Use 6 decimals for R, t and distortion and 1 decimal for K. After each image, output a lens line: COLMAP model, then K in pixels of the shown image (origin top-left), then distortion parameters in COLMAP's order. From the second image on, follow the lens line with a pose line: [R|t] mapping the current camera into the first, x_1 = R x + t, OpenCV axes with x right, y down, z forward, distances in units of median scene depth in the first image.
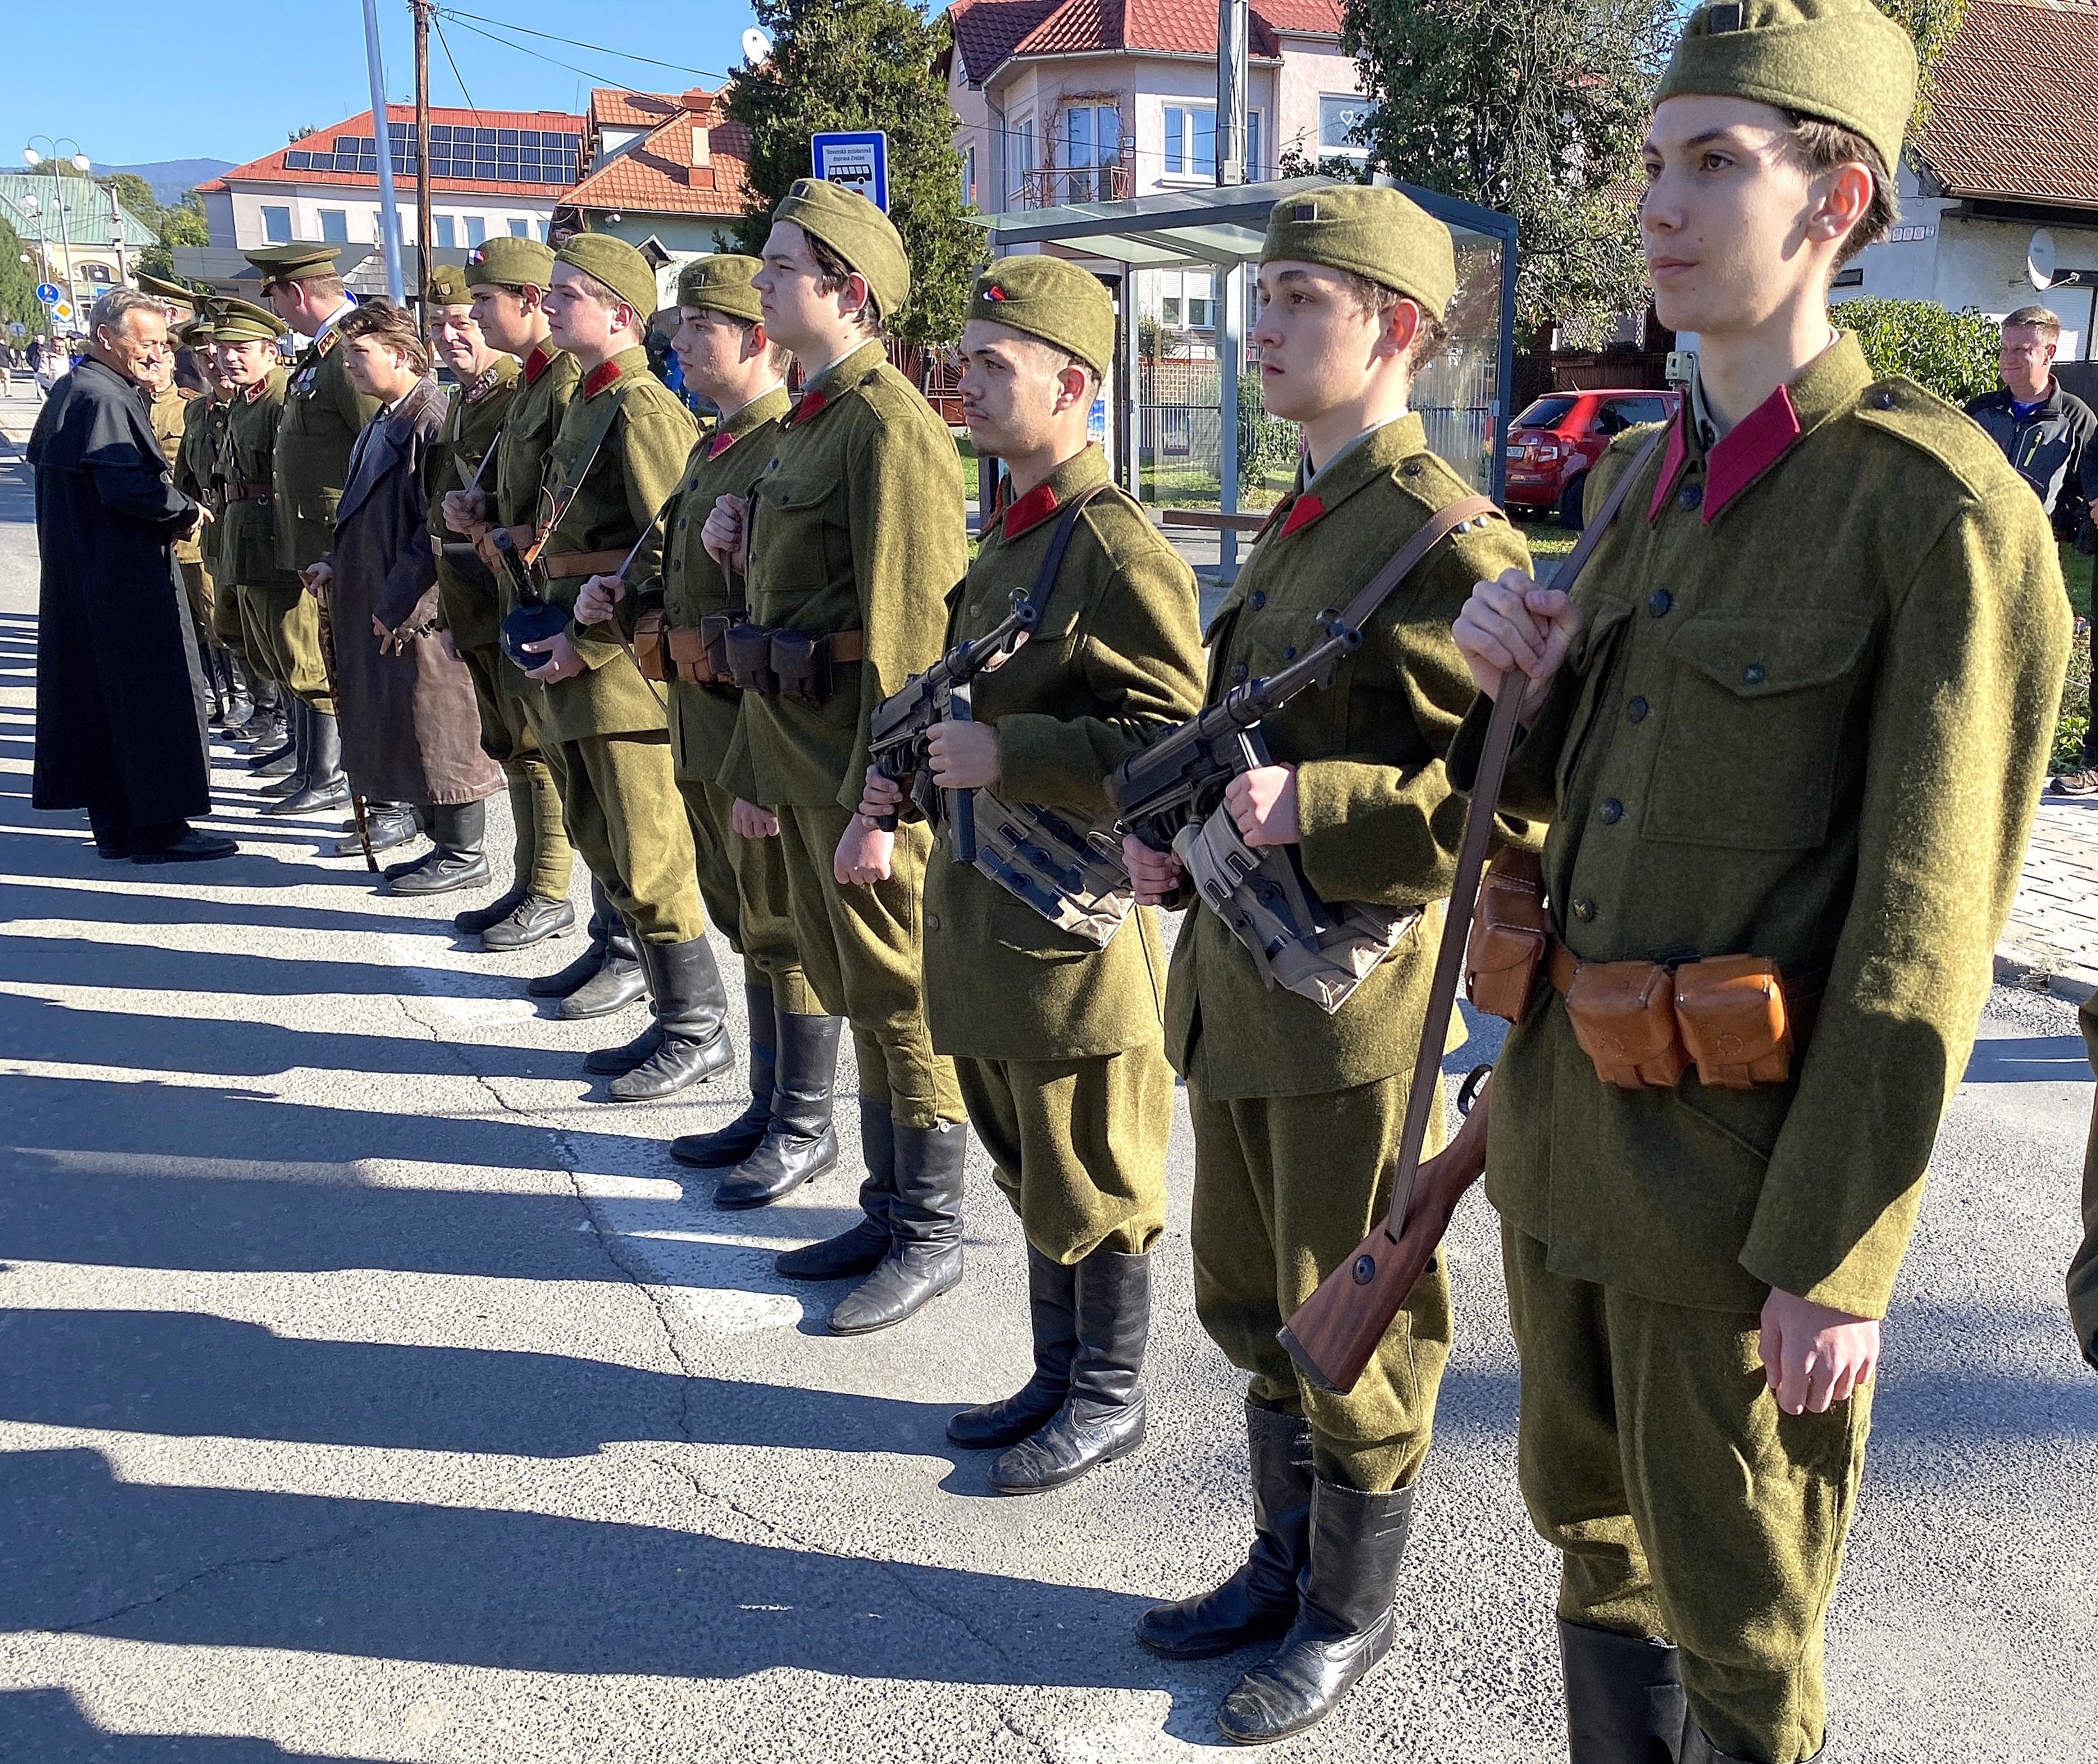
lens RADIAL K [[1797.7, 0, 1180.7], [0, 1797.7, 923.3], [0, 0, 1]] dist [0.059442, -0.087223]
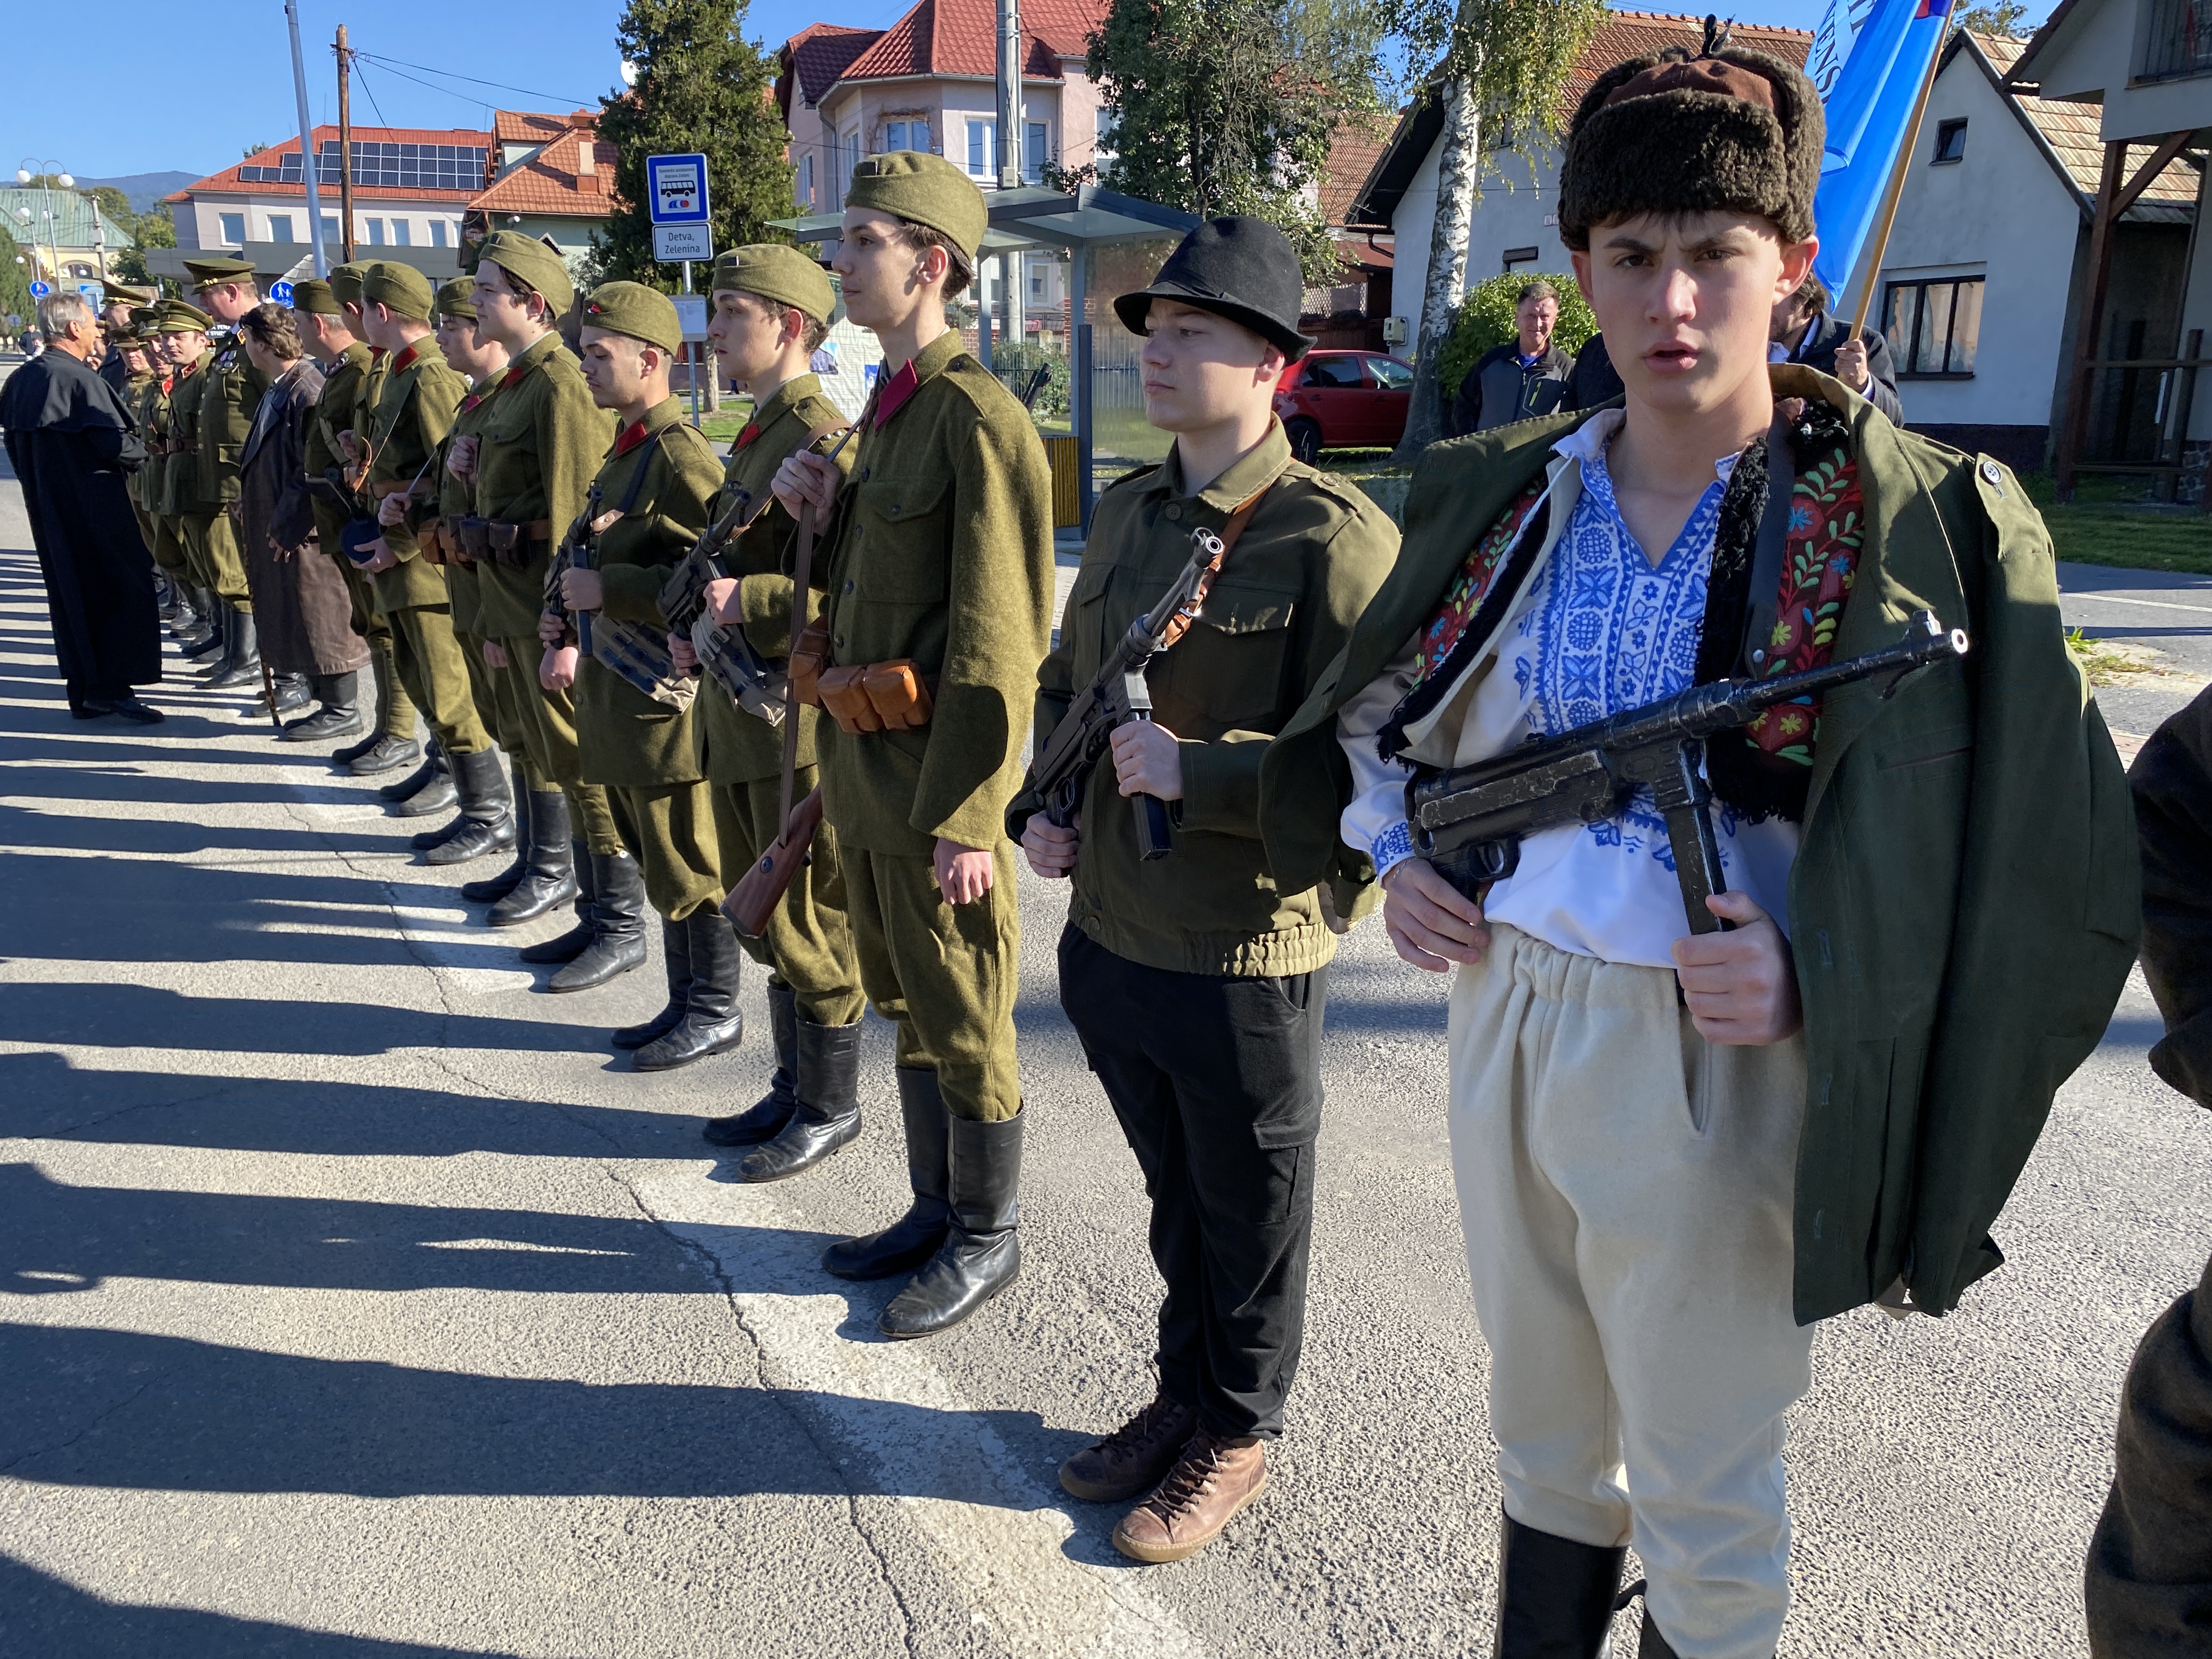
lens RADIAL K [[1663.9, 0, 1097.5], [0, 1663.9, 830.2], [0, 0, 1]] dist [0.052282, -0.071937]
pose [[0.999870, -0.015934, -0.002579, 0.166349], [0.015912, 0.999837, -0.008478, 0.069759], [0.002714, 0.008436, 0.999961, -0.242943]]
